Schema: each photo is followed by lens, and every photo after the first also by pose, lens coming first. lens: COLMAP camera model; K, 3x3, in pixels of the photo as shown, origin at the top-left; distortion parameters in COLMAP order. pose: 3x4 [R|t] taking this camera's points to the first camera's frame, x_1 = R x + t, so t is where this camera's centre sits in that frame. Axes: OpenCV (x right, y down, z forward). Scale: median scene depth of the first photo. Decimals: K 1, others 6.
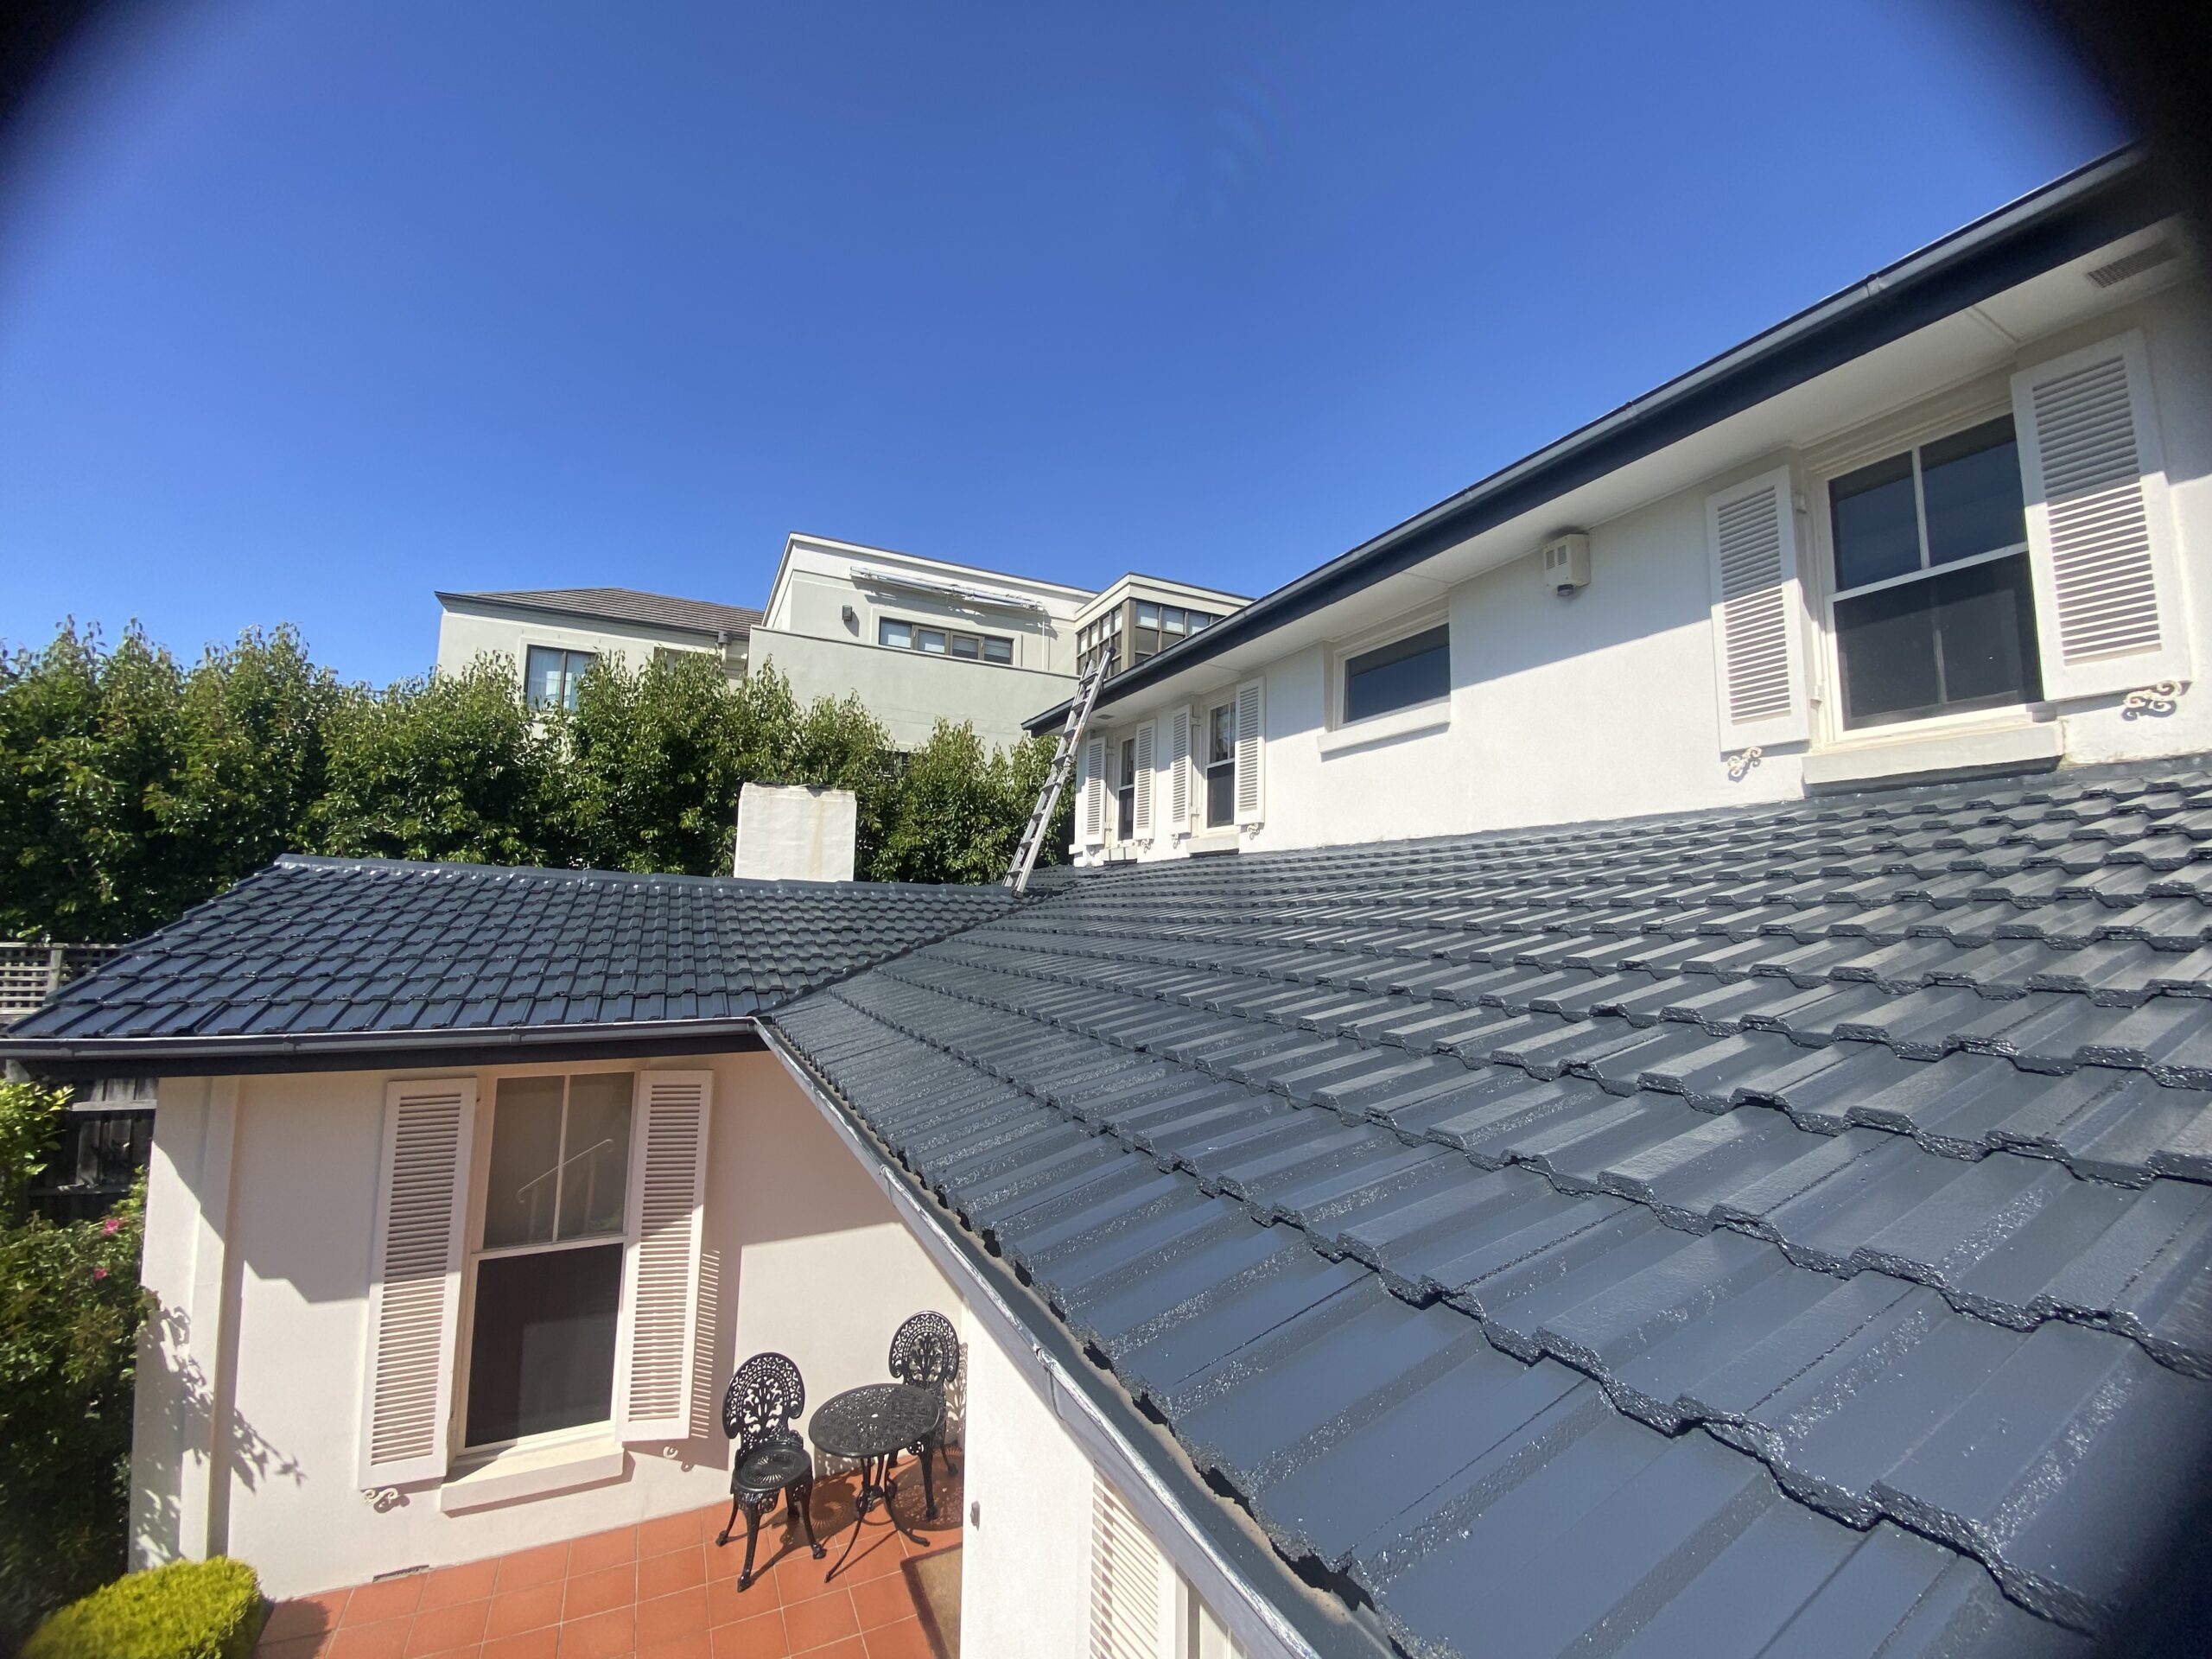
lens RADIAL K [[897.5, 0, 1106.7], [0, 897.5, 819.8], [0, 0, 1]] dist [0.058478, -0.041777]
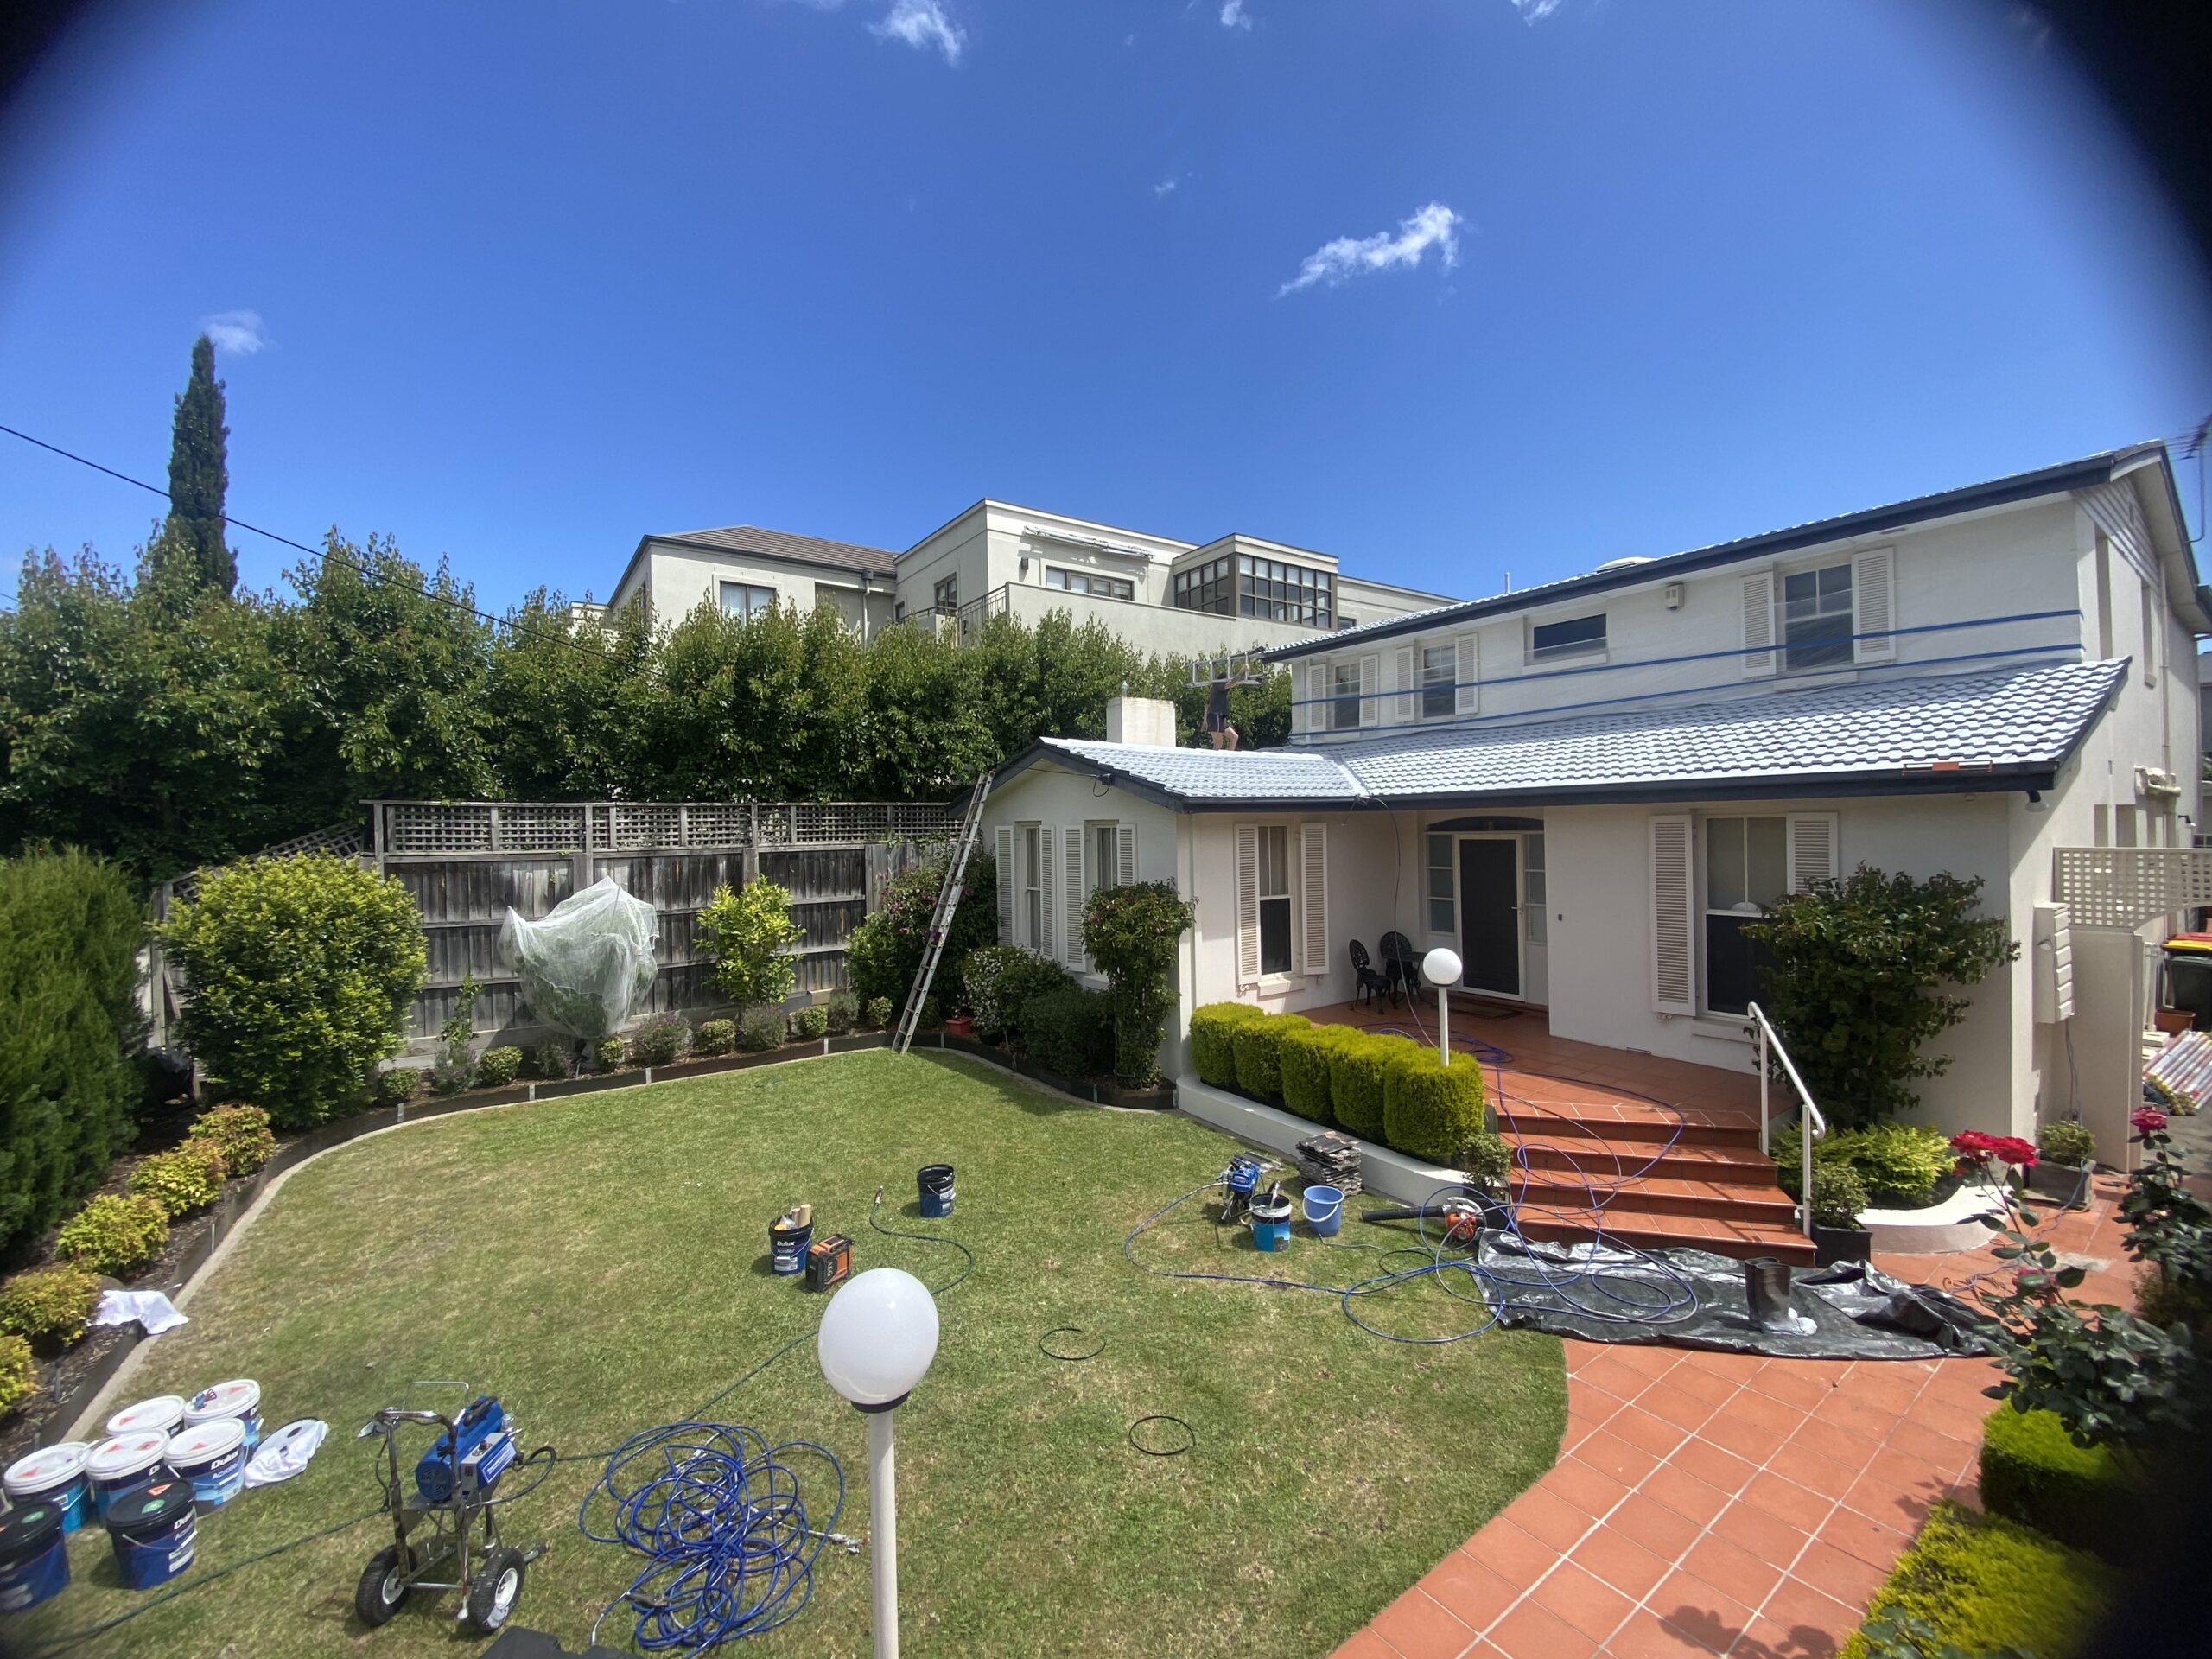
lens RADIAL K [[897.5, 0, 1106.7], [0, 897.5, 819.8], [0, 0, 1]] dist [0.058478, -0.041777]
pose [[0.987559, -0.036761, 0.152889, -0.783921], [0.020214, 0.993900, 0.108412, 0.001110], [-0.155942, -0.103973, 0.982279, -0.678964]]
